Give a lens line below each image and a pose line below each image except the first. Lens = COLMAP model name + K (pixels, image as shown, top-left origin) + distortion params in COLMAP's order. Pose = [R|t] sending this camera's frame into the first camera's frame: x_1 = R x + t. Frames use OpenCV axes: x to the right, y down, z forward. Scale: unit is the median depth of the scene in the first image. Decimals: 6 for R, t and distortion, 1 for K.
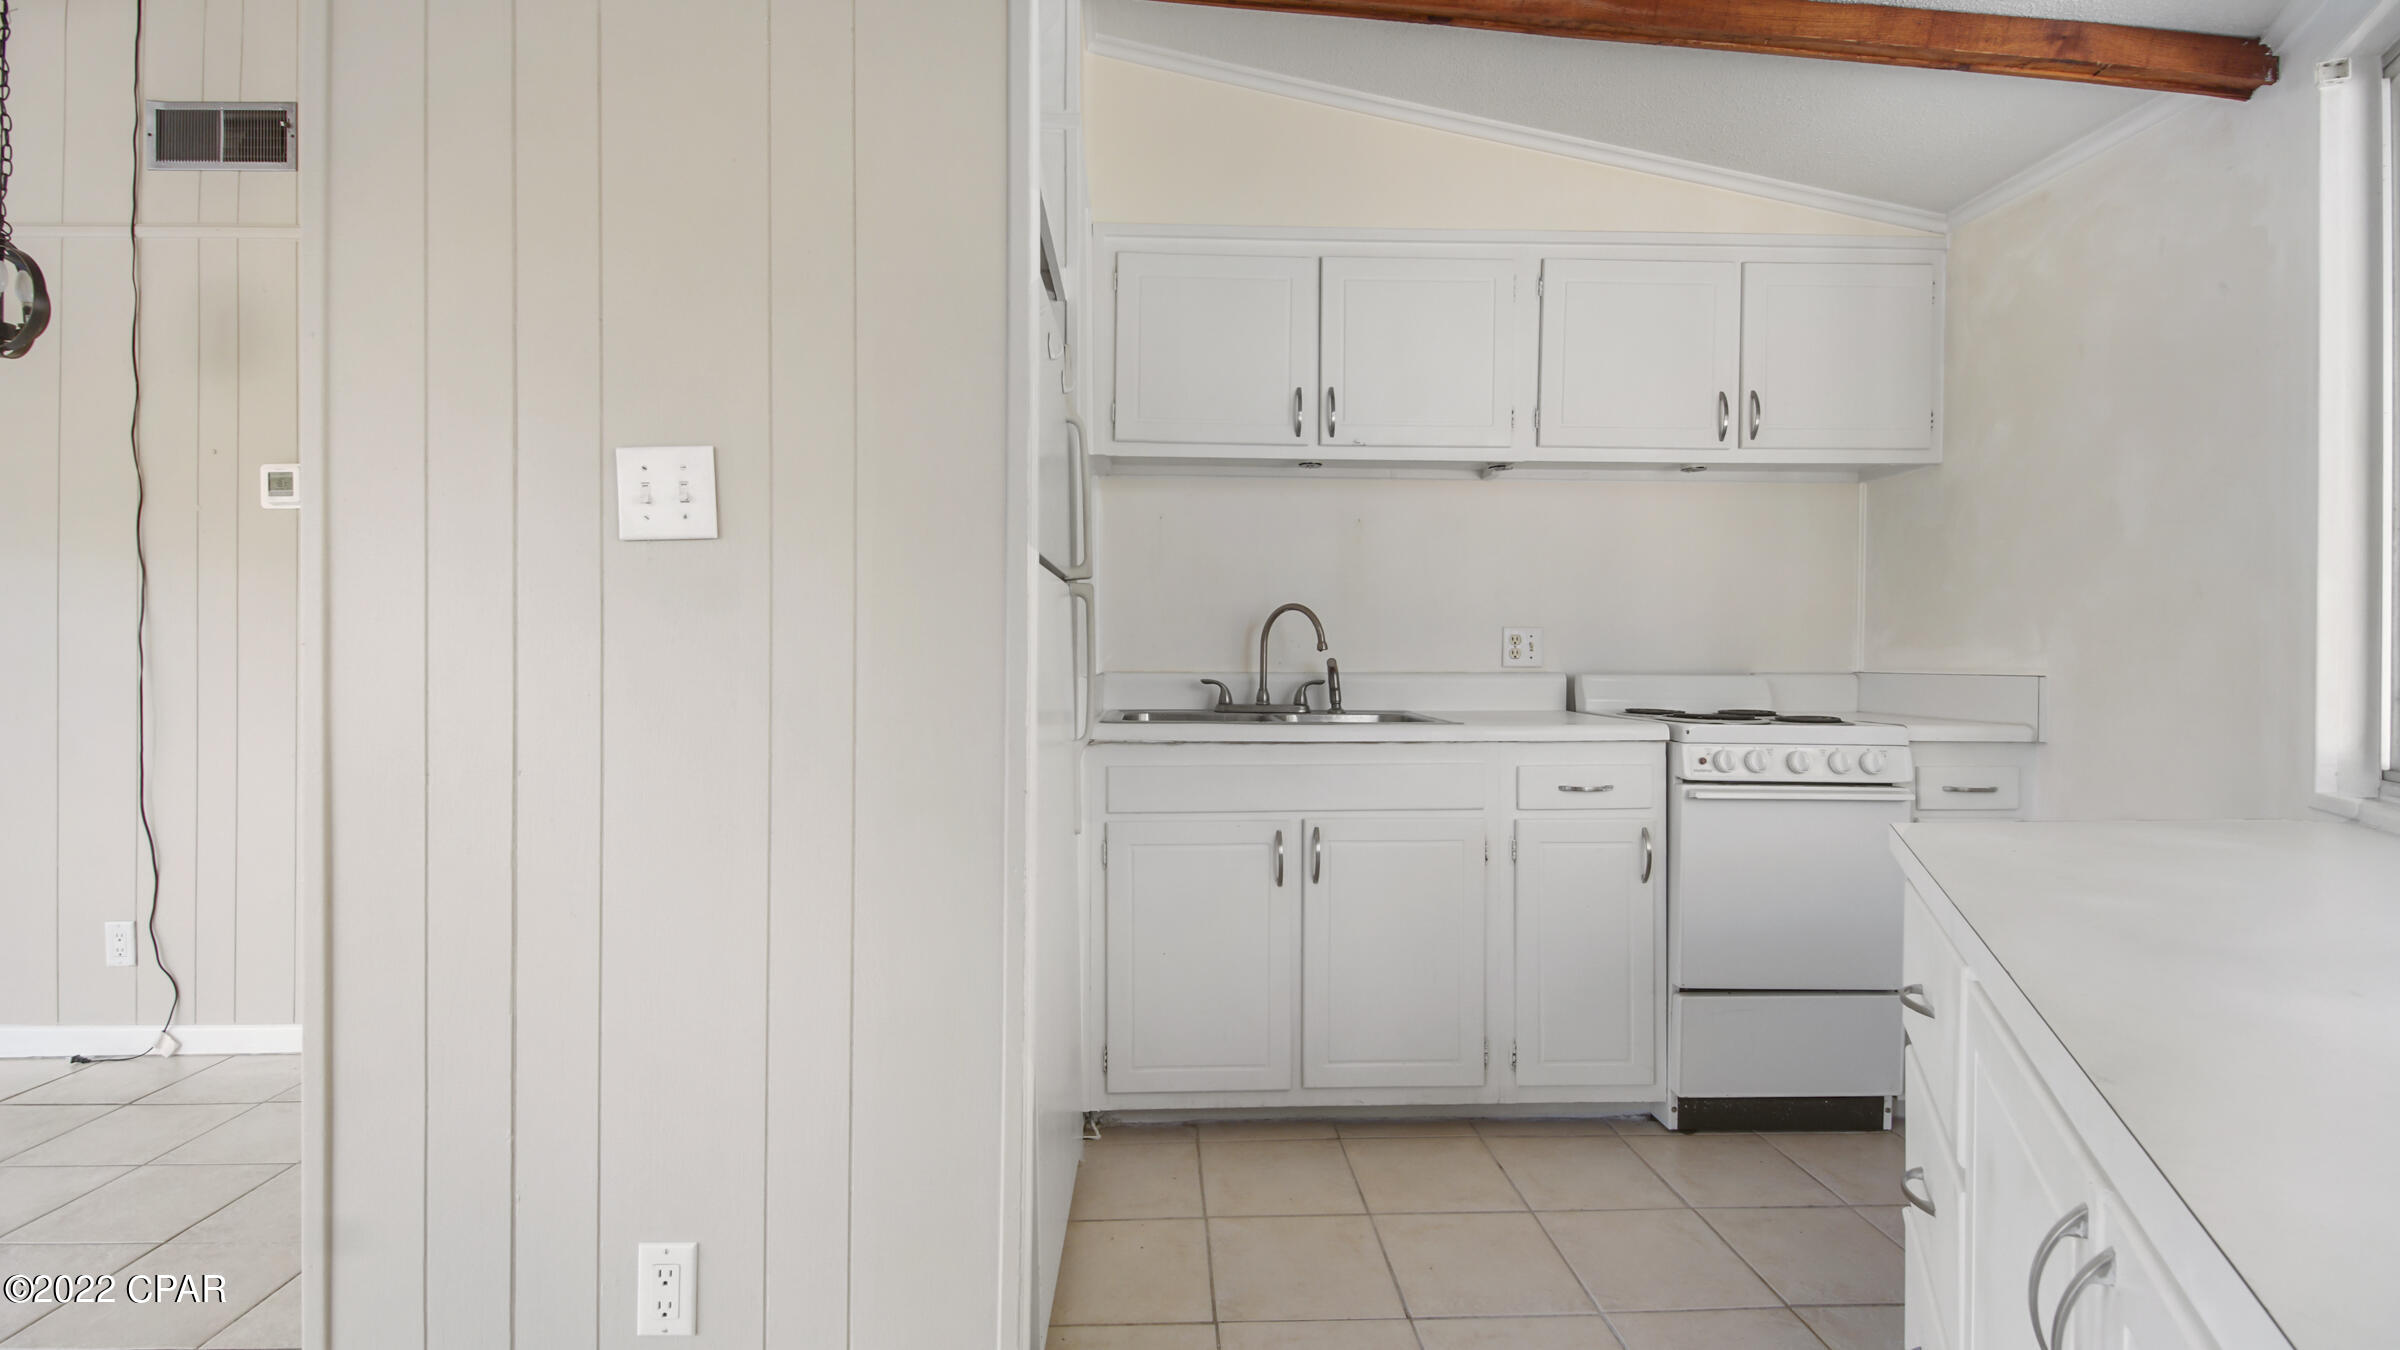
lens RADIAL K [[1043.8, 0, 1180.8], [0, 1043.8, 668.7], [0, 0, 1]] dist [0.013887, -0.000345]
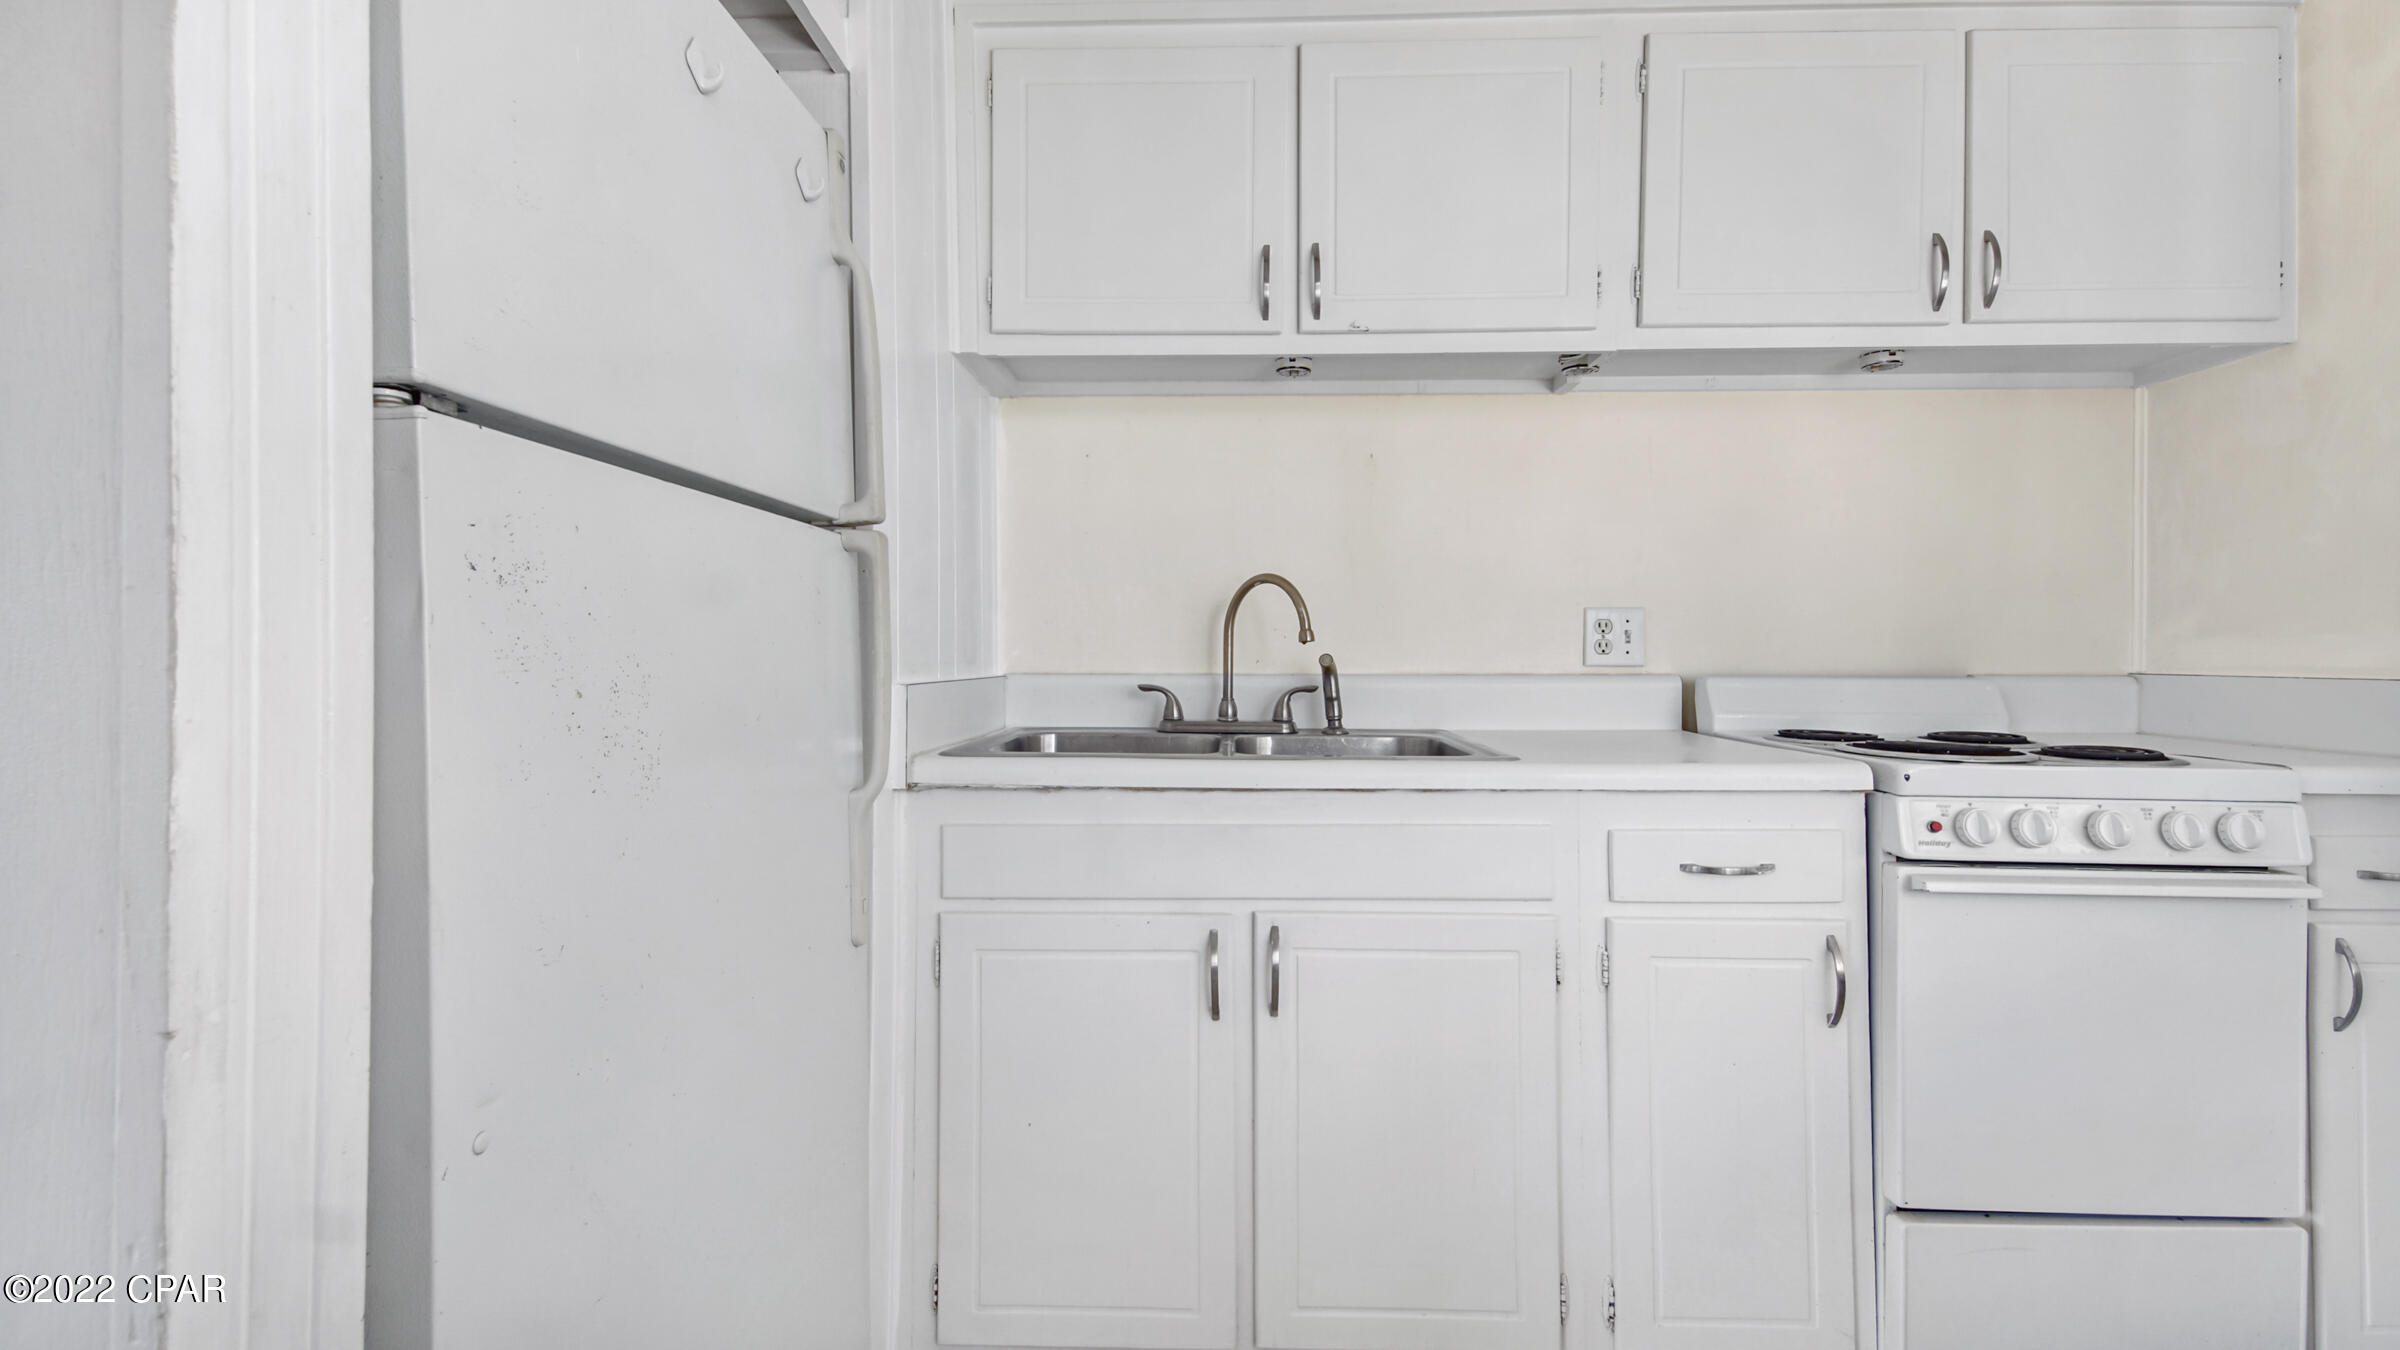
lens RADIAL K [[968.0, 0, 1196.4], [0, 968.0, 664.2], [0, 0, 1]] dist [0.008486, -0.007729]
pose [[0.996325, -0.001518, -0.085637, 0.120406], [0.001265, 0.999995, -0.003009, -0.001565], [0.085641, 0.002890, 0.996322, 0.382312]]
